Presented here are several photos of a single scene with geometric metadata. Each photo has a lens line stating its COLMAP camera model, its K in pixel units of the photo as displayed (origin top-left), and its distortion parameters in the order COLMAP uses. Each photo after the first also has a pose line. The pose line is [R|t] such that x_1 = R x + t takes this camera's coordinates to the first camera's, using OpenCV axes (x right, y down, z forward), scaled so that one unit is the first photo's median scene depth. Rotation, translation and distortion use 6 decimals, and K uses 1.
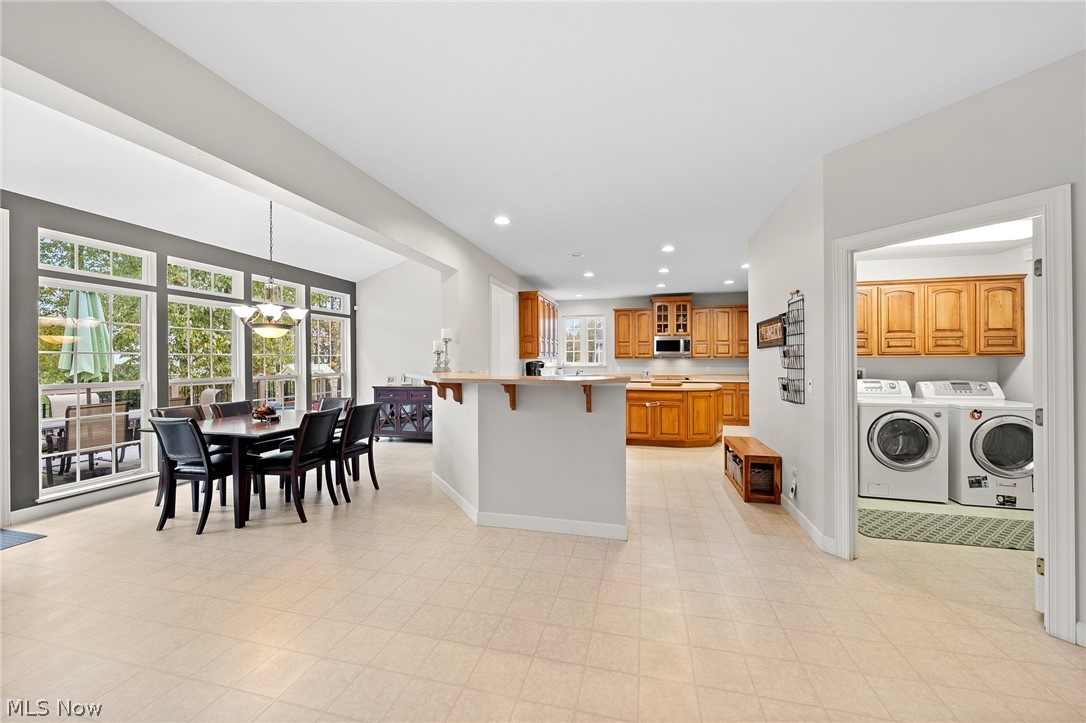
lens RADIAL K [[386.0, 0, 551.3], [0, 386.0, 362.5], [0, 0, 1]] dist [-0.001334, -0.000073]
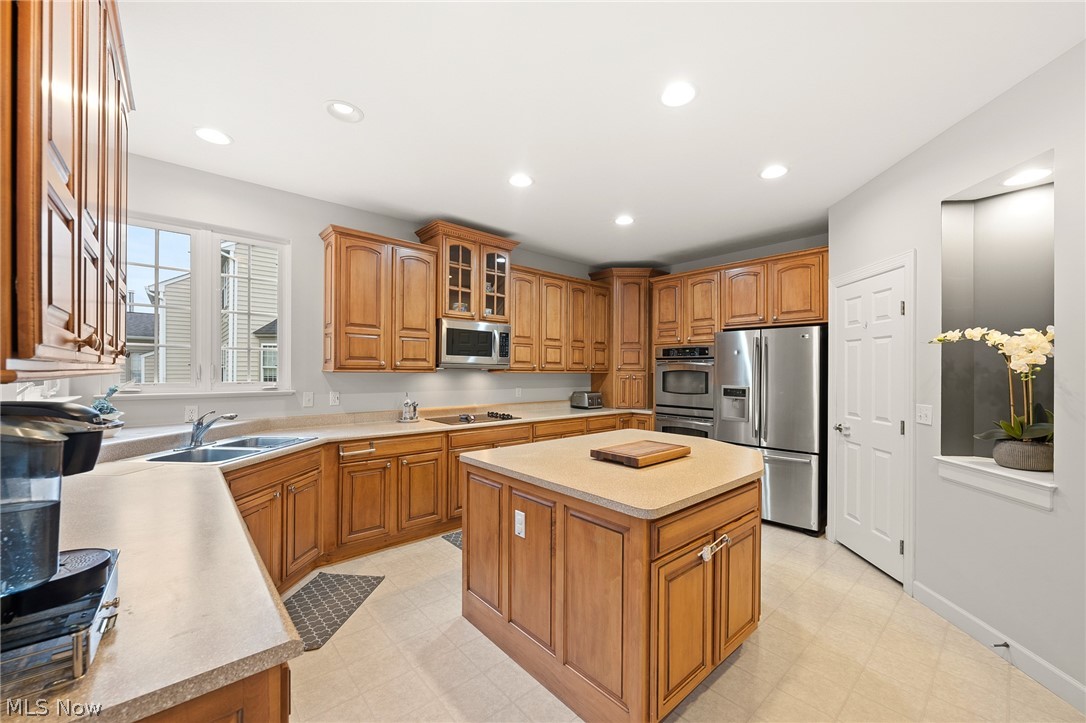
lens RADIAL K [[416.7, 0, 542.7], [0, 416.7, 369.2], [0, 0, 1]] dist [-0.000224, -0.000073]
pose [[0.574731, 0.010421, 0.818276, -0.031017], [-0.005069, 0.999945, -0.009174, -0.008735], [-0.818327, 0.001125, 0.574752, 0.597430]]
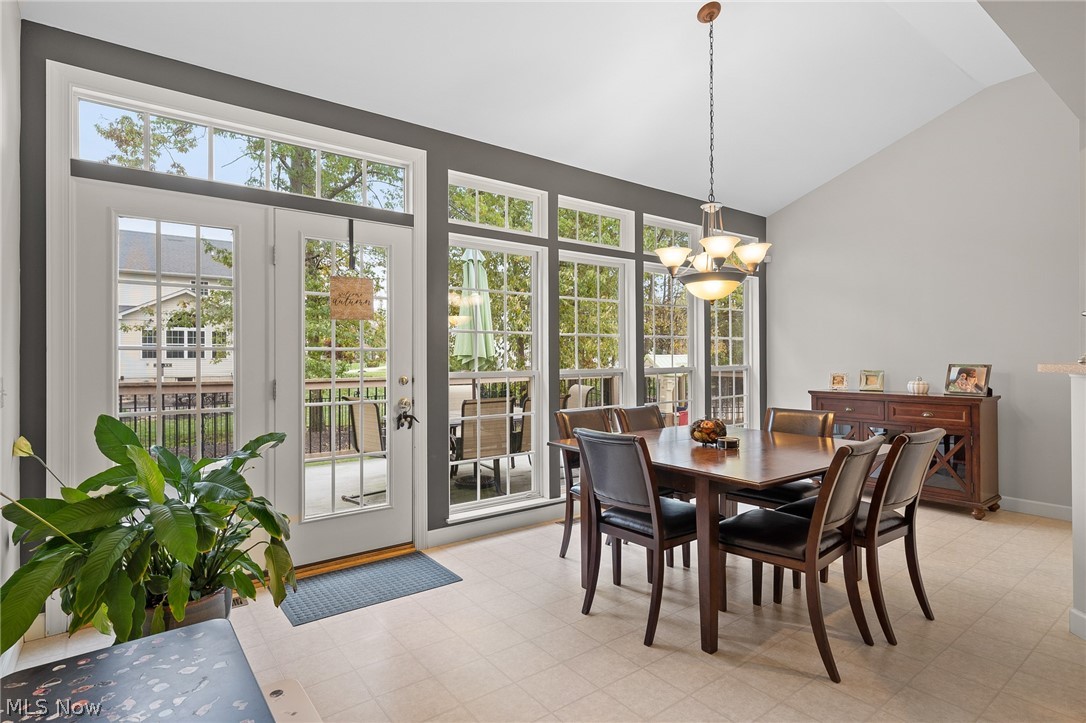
lens RADIAL K [[554.3, 0, 563.4], [0, 554.3, 361.5], [0, 0, 1]] dist [0.001752, -0.000781]
pose [[0.786319, 0.009165, -0.617752, -0.176367], [-0.004673, 0.999950, 0.008887, 0.010095], [0.617803, -0.004102, 0.786323, 0.100707]]
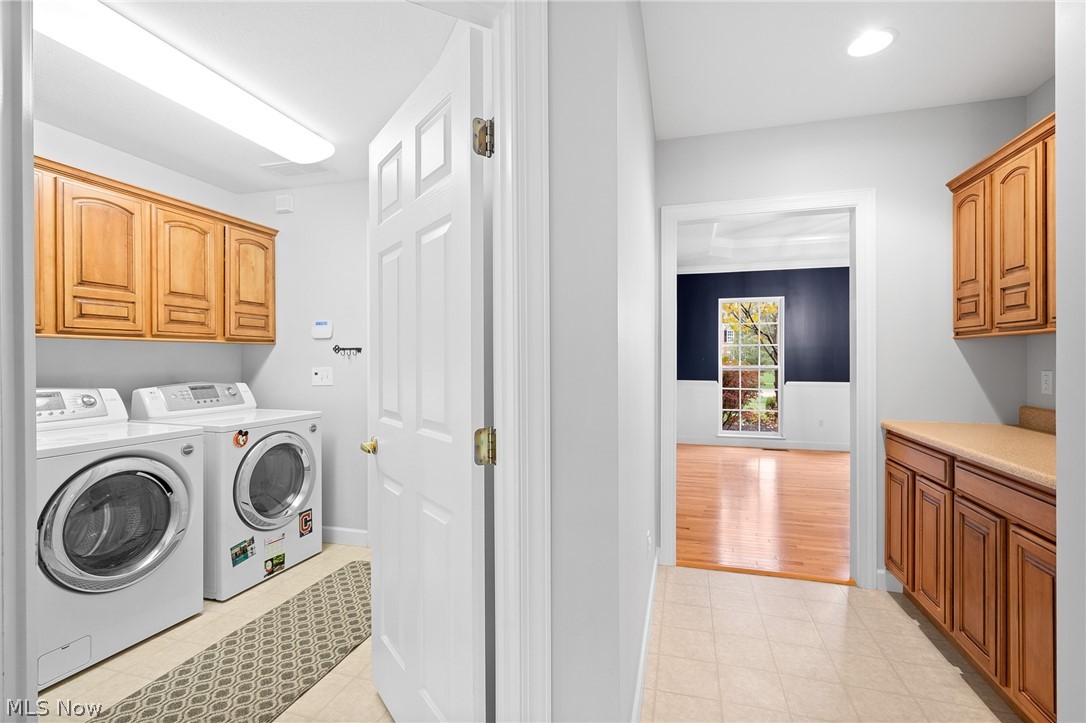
lens RADIAL K [[485.6, 0, 549.6], [0, 485.6, 360.4], [0, 0, 1]] dist [0.001603, 0.000254]
pose [[0.036398, 0.001847, 0.999336, 0.418102], [0.005247, 0.999984, -0.002039, 0.021296], [-0.999324, 0.005318, 0.036388, 0.556877]]
